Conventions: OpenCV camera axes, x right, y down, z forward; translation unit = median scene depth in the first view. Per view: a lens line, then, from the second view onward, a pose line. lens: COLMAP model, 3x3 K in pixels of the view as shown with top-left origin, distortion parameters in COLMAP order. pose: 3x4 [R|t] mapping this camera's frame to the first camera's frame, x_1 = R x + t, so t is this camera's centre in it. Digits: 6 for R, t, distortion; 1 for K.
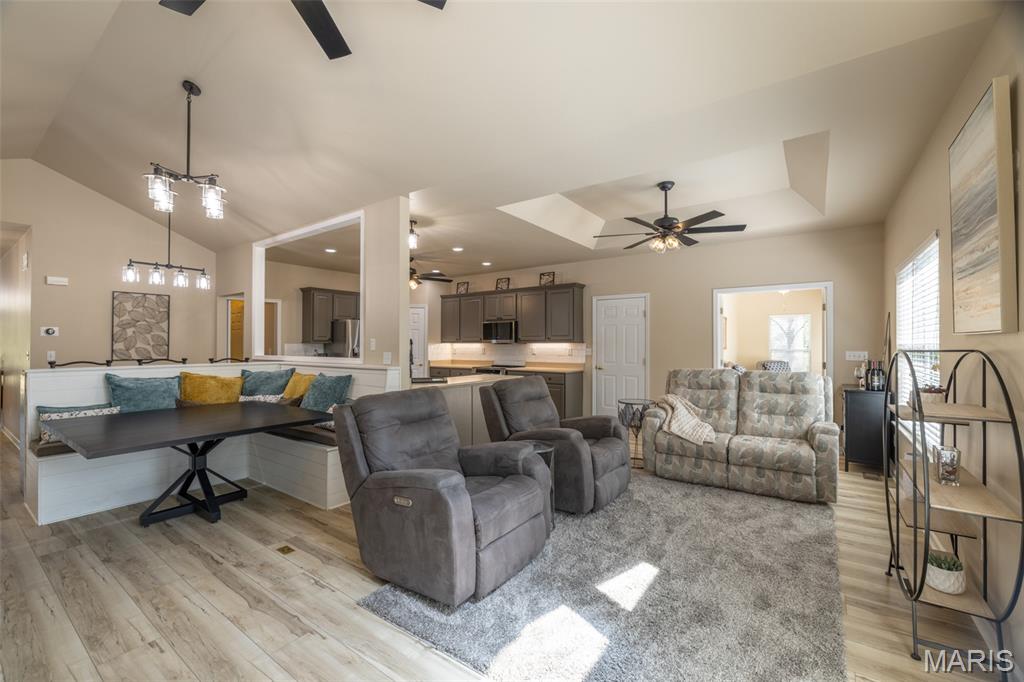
lens RADIAL K [[426.2, 0, 509.4], [0, 426.2, 341.6], [0, 0, 1]] dist [-0.003658, -0.001050]
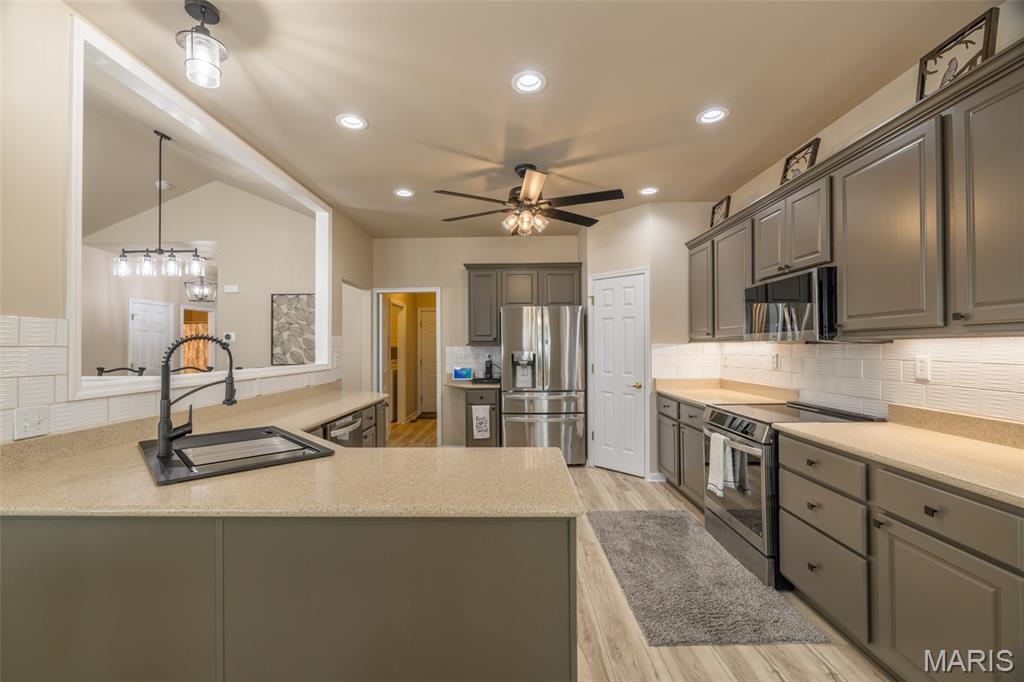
lens RADIAL K [[426.2, 0, 508.4], [0, 426.2, 341.6], [0, 0, 1]] dist [-0.003658, -0.001050]
pose [[0.567358, -0.013608, -0.823359, 0.175618], [0.012894, 0.999888, -0.007640, 0.004628], [0.823370, -0.006282, 0.567470, 0.857146]]
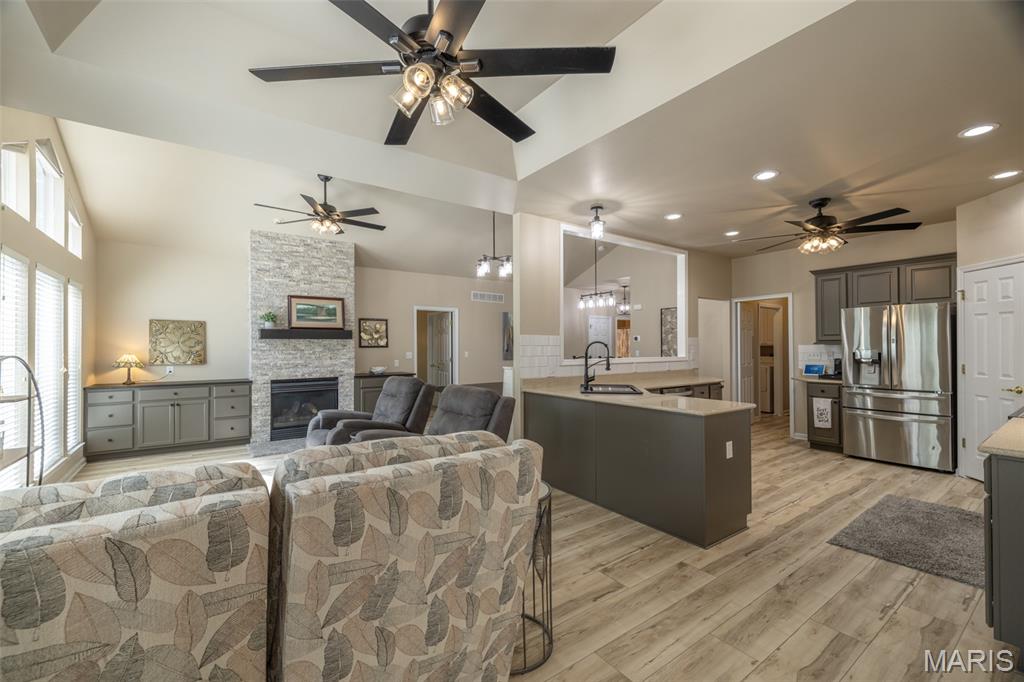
lens RADIAL K [[426.2, 0, 505.9], [0, 426.2, 342.0], [0, 0, 1]] dist [-0.003658, -0.001050]
pose [[-0.332382, -0.007547, -0.943115, 0.558282], [0.012449, 0.999846, -0.012389, 0.003410], [0.943063, -0.015859, -0.332237, 0.944368]]
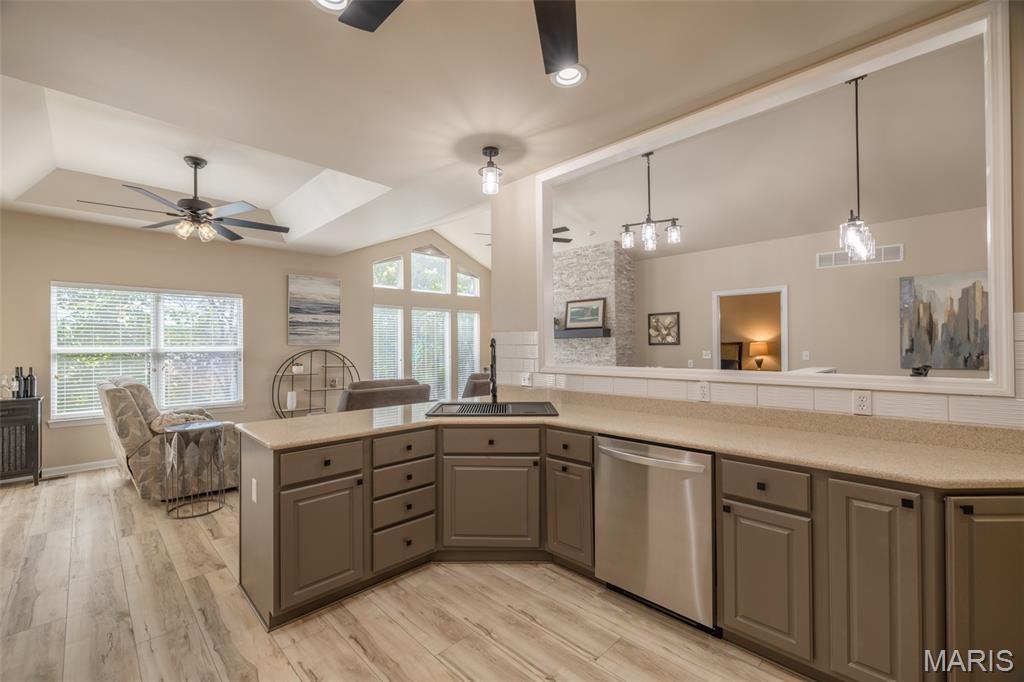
lens RADIAL K [[426.2, 0, 507.3], [0, 426.2, 342.9], [0, 0, 1]] dist [-0.003658, -0.001050]
pose [[-0.985884, 0.009953, 0.167136, -0.332656], [0.007665, 0.999868, -0.014329, 0.007141], [-0.167257, -0.012846, -0.985830, 1.376078]]
